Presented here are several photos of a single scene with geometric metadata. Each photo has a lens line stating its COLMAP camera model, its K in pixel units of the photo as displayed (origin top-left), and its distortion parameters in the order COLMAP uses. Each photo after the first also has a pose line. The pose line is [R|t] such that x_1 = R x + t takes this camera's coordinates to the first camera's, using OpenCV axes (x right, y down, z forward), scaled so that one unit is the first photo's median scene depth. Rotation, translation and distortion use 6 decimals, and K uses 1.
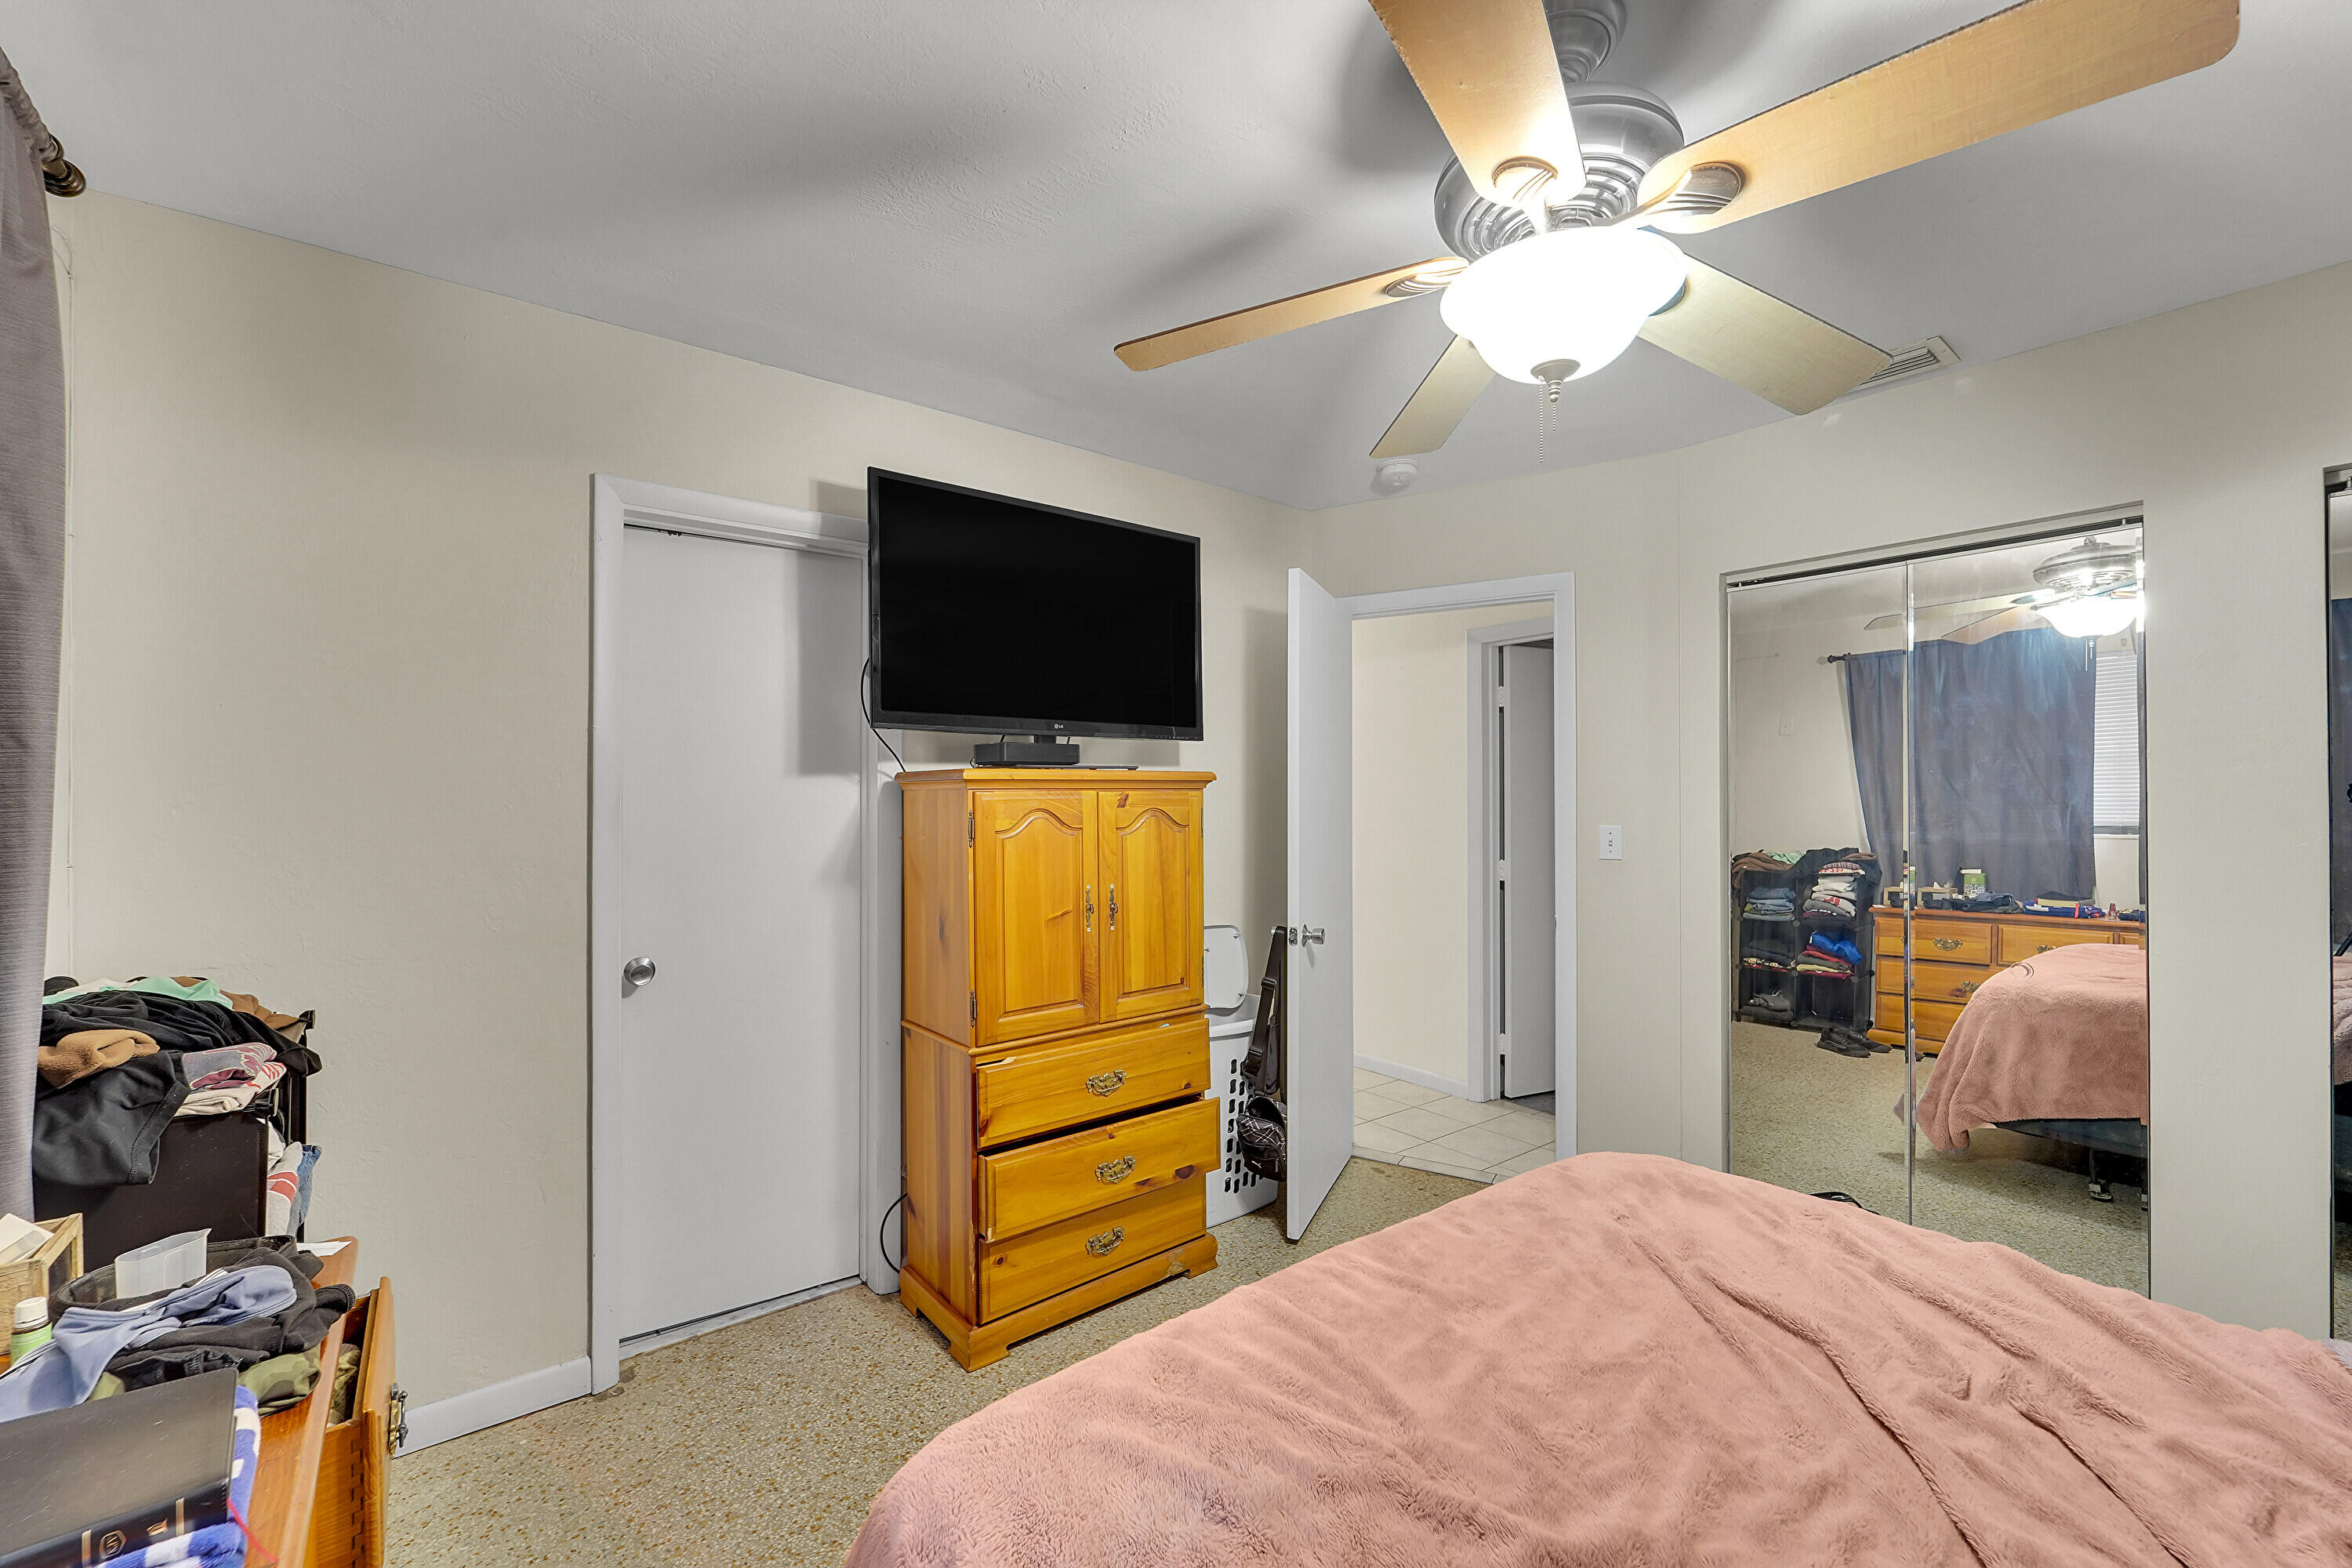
lens RADIAL K [[944.8, 0, 1168.6], [0, 944.8, 789.9], [0, 0, 1]] dist [0.000332, -0.000306]
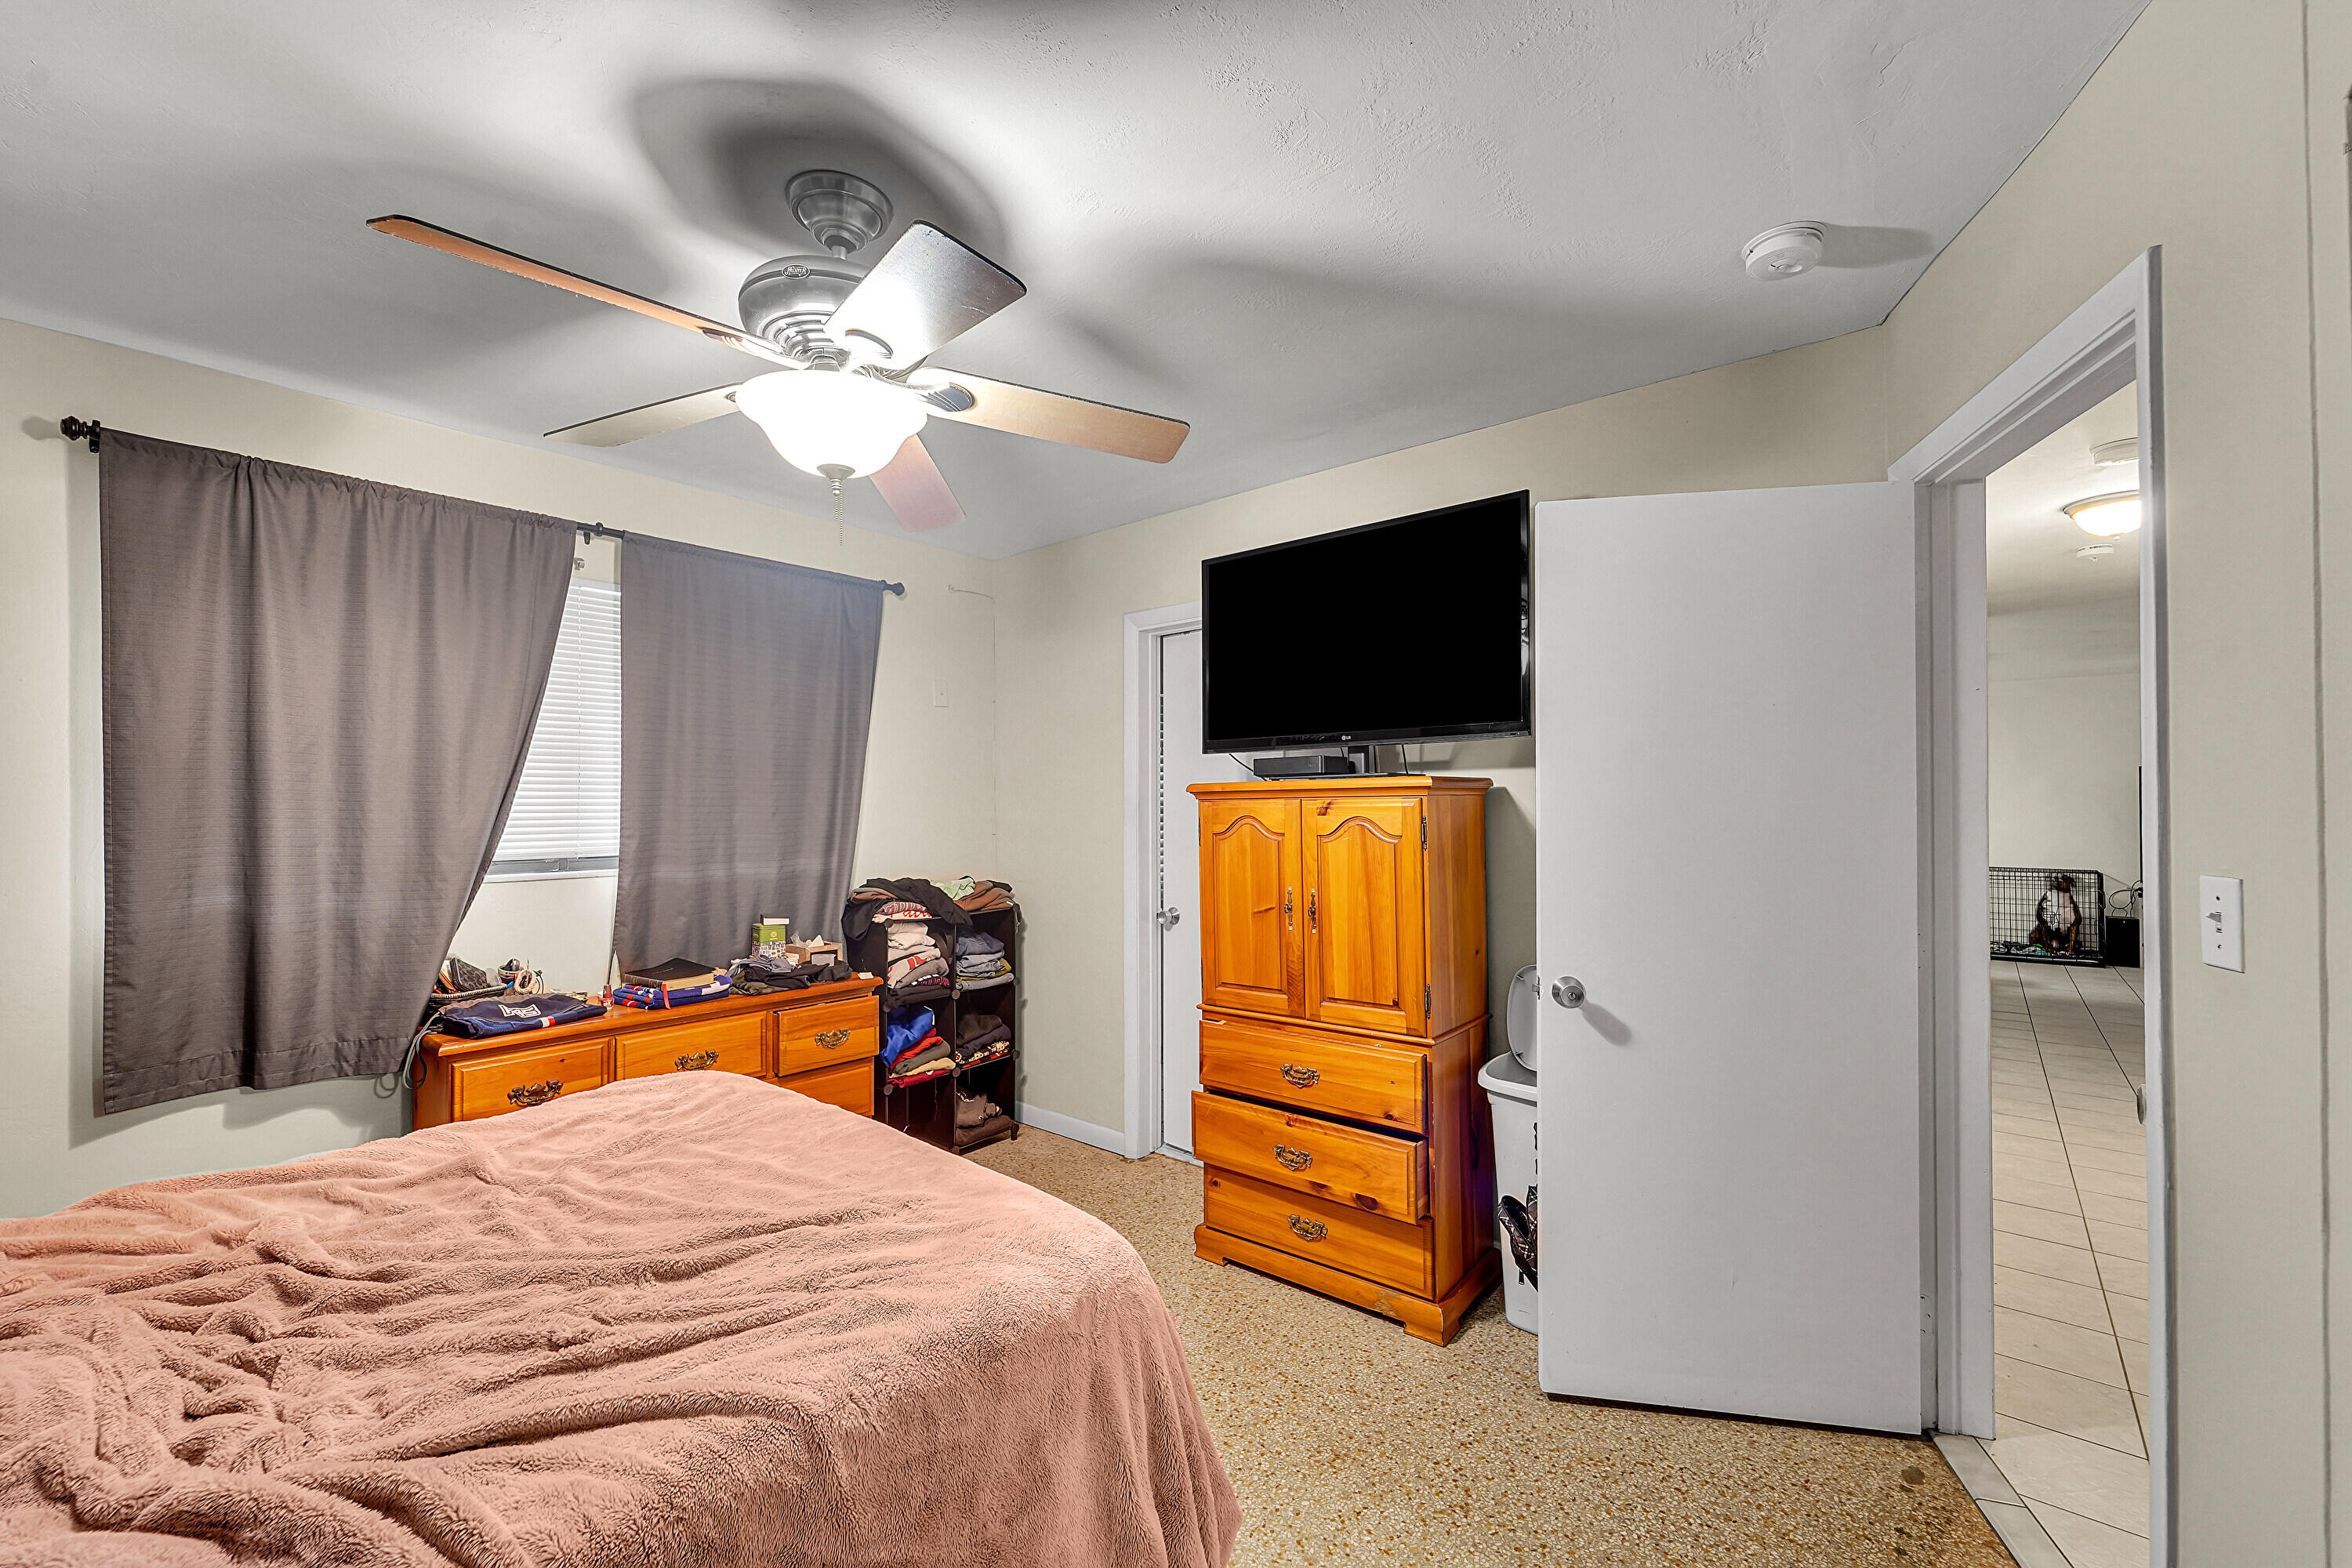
lens RADIAL K [[944.8, 0, 1168.6], [0, 944.8, 789.9], [0, 0, 1]] dist [0.000332, -0.000306]
pose [[0.210272, -0.013256, -0.977553, 0.926169], [0.012010, 0.999868, -0.010975, 0.000616], [0.977569, -0.009433, 0.210403, 0.627064]]
